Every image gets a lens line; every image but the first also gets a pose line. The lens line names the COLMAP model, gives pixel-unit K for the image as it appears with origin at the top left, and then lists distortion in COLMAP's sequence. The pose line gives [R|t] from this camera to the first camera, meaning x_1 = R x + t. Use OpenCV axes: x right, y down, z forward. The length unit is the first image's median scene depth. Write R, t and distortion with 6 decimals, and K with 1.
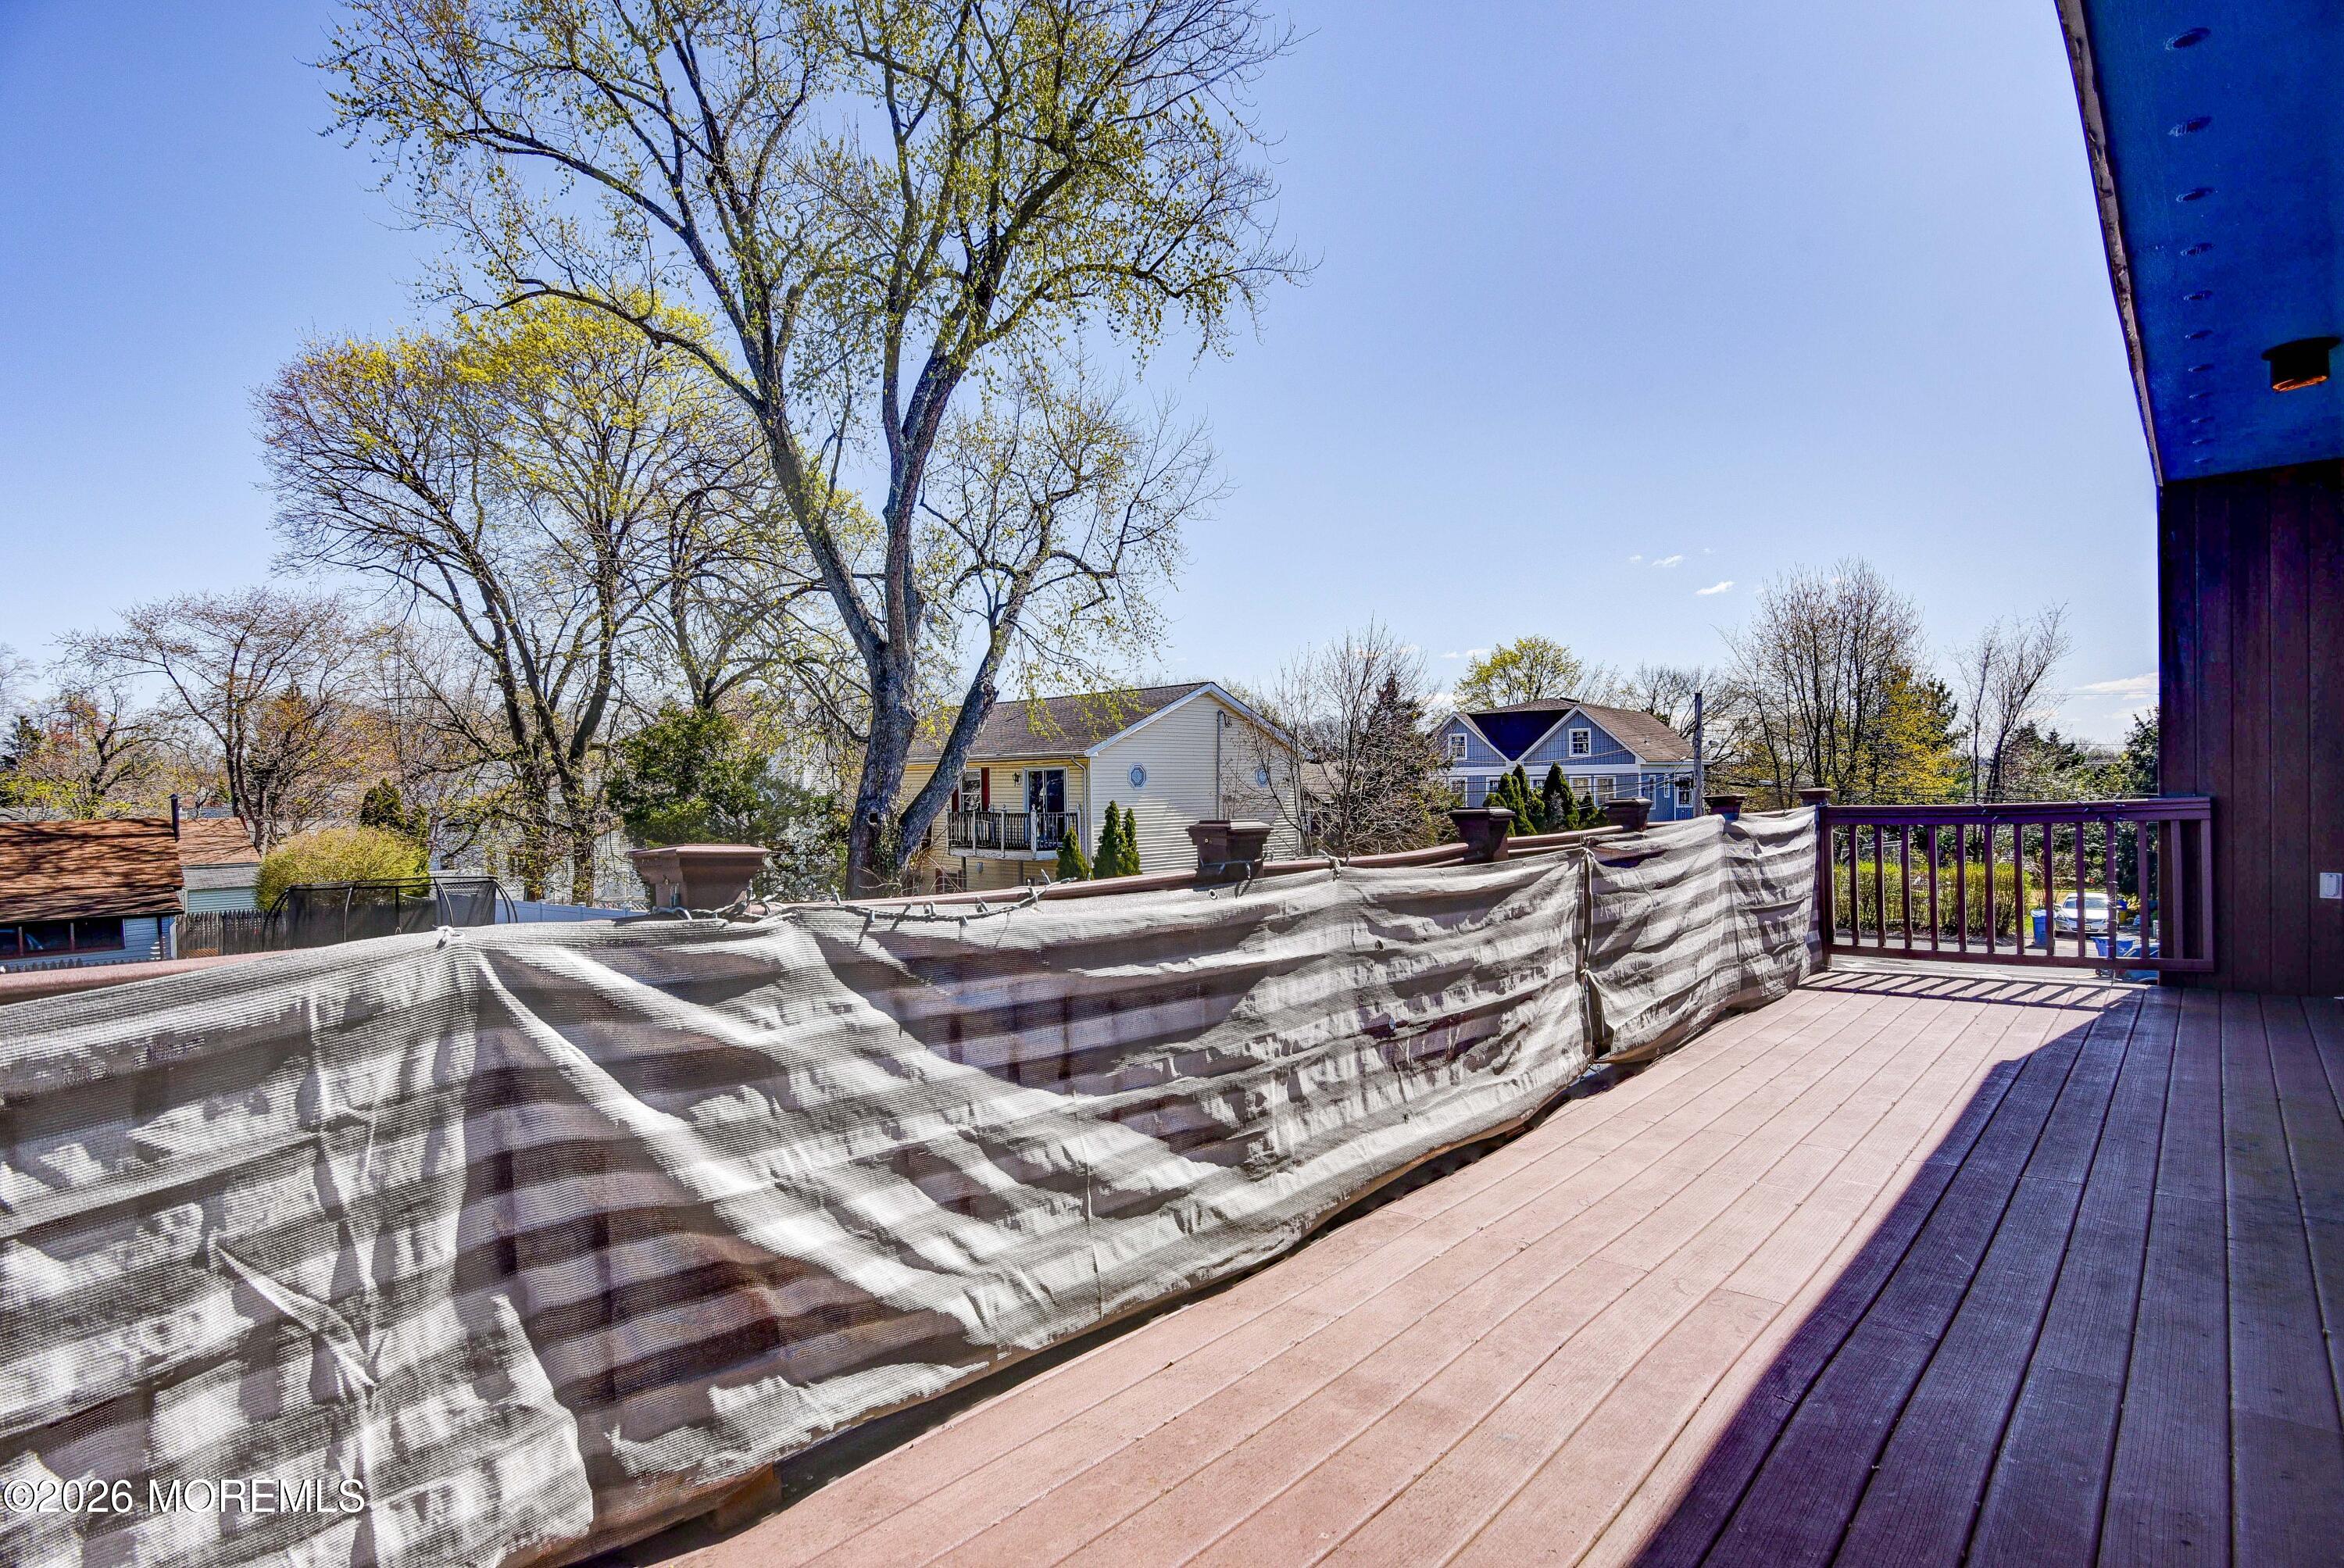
lens RADIAL K [[1162.4, 0, 1111.7], [0, 1162.4, 809.1], [0, 0, 1]] dist [-0.003473, -0.005593]
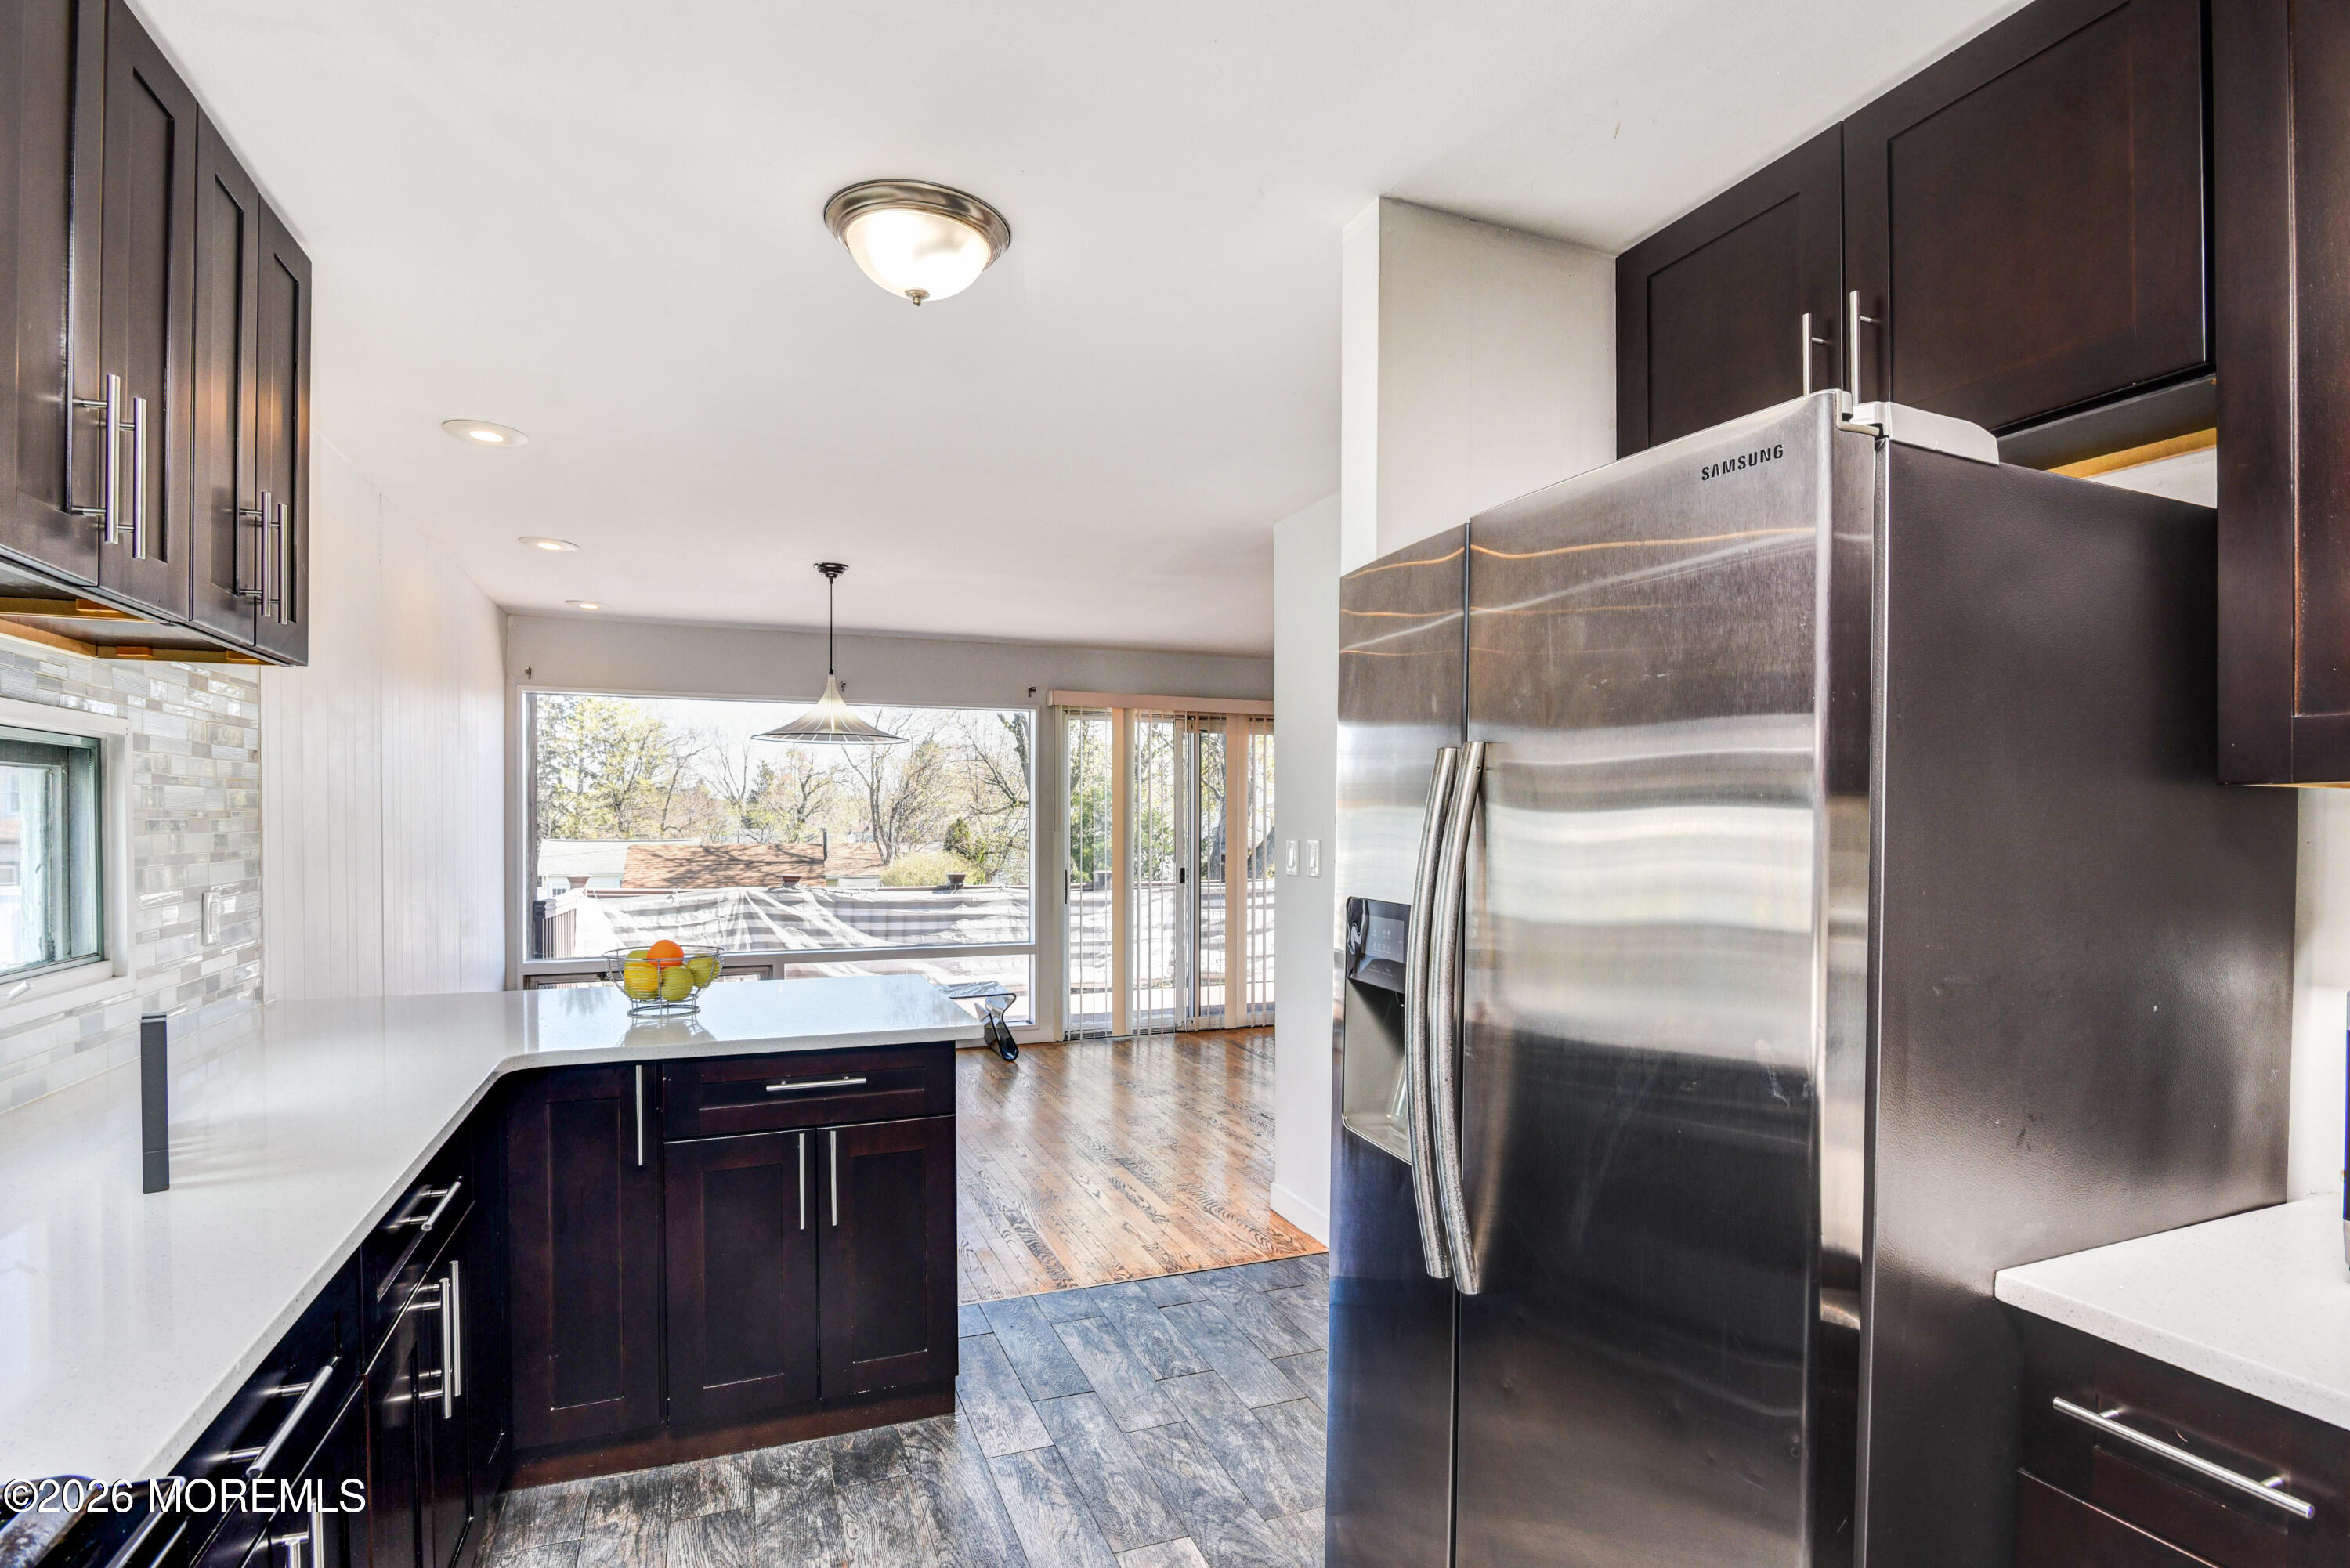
lens RADIAL K [[1165.3, 0, 1114.5], [0, 1165.3, 809.2], [0, 0, 1]] dist [-0.003473, -0.005593]
pose [[0.893301, 0.010105, -0.449345, 2.506780], [-0.022663, 0.999488, -0.022579, -0.134275], [0.448887, 0.030353, 0.893073, -2.282866]]
